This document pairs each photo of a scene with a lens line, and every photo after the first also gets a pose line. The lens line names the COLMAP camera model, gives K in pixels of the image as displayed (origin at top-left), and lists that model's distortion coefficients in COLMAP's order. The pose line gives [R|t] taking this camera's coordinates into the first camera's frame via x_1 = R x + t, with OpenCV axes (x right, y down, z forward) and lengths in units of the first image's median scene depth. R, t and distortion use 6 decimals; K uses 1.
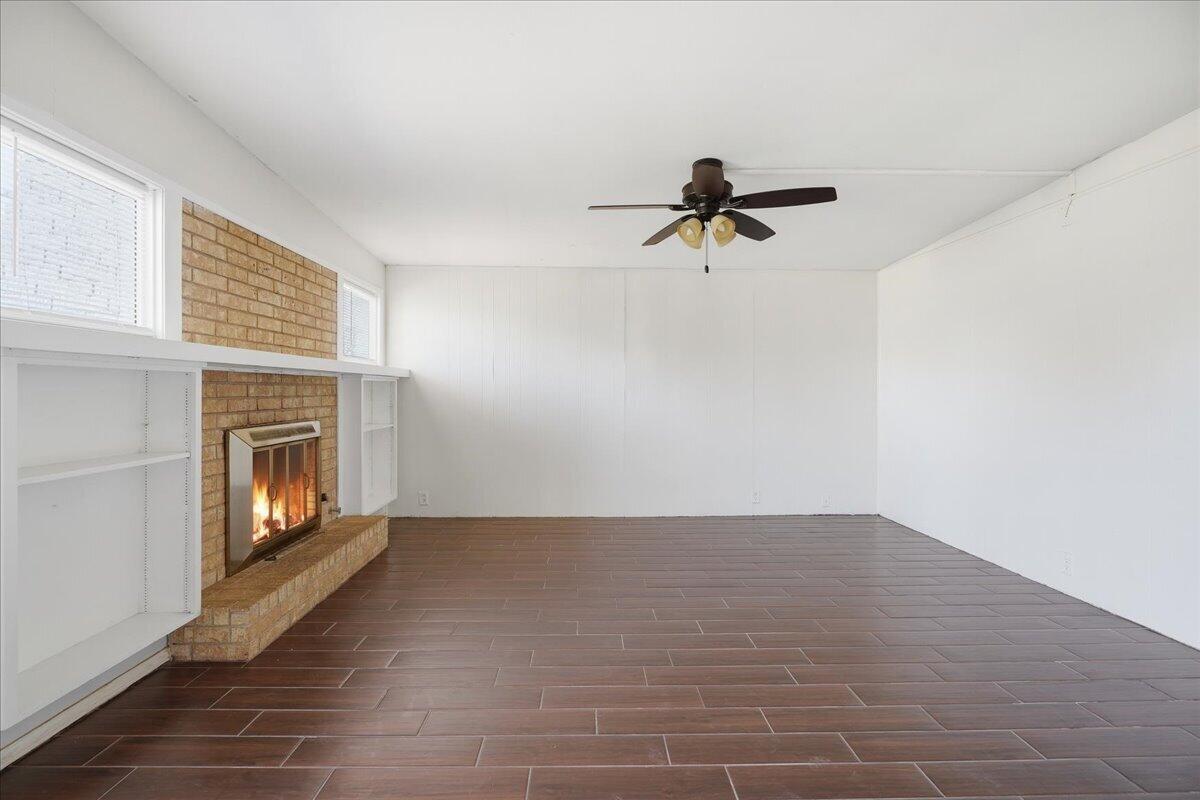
lens RADIAL K [[546.9, 0, 599.0], [0, 546.9, 392.6], [0, 0, 1]] dist [-0.004368, 0.001789]
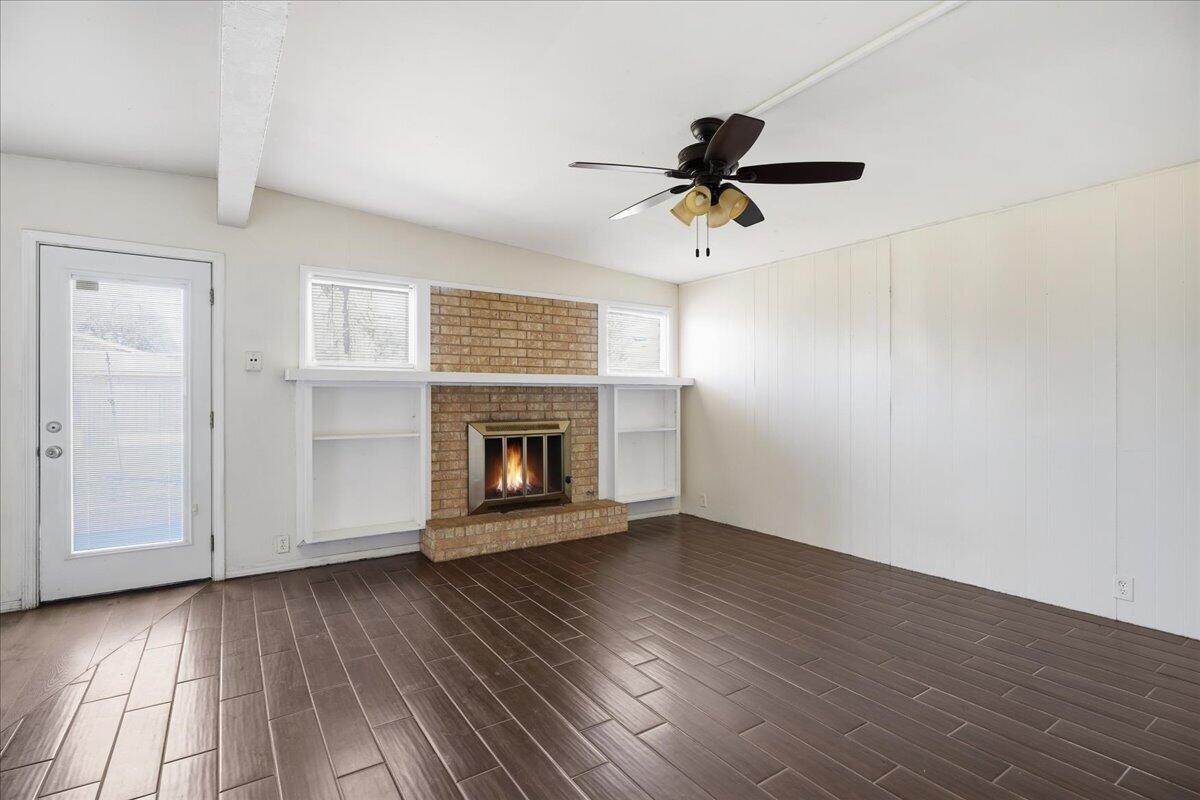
lens RADIAL K [[578.8, 0, 588.2], [0, 578.8, 401.7], [0, 0, 1]] dist [-0.000576, -0.000099]
pose [[0.516473, 0.004695, -0.856290, 0.881854], [-0.002035, 0.999989, 0.004255, -0.000802], [0.856301, -0.000455, 0.516477, 0.402499]]
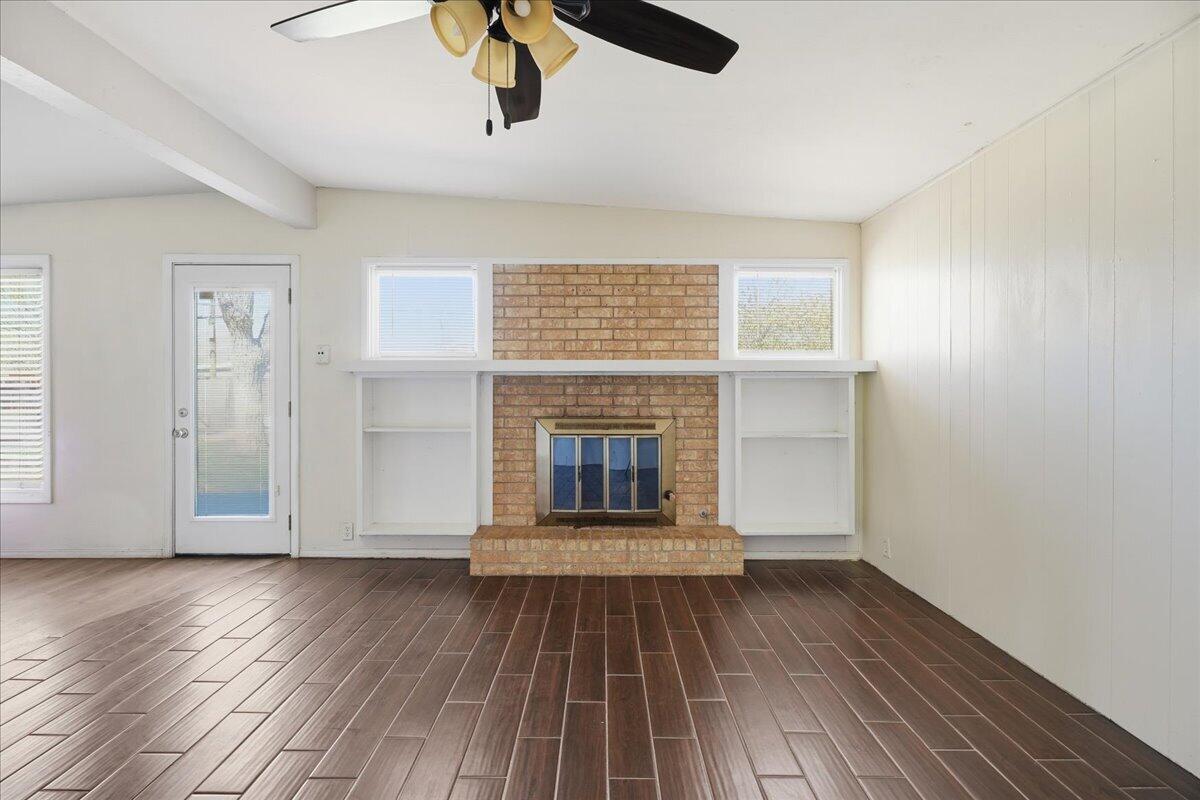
lens RADIAL K [[546.9, 0, 591.1], [0, 546.9, 398.2], [0, 0, 1]] dist [-0.004368, 0.001789]
pose [[-0.041037, 0.008084, -0.999125, 0.641844], [-0.004756, 0.999954, 0.008286, 0.005206], [0.999146, 0.005092, -0.040997, 1.118947]]
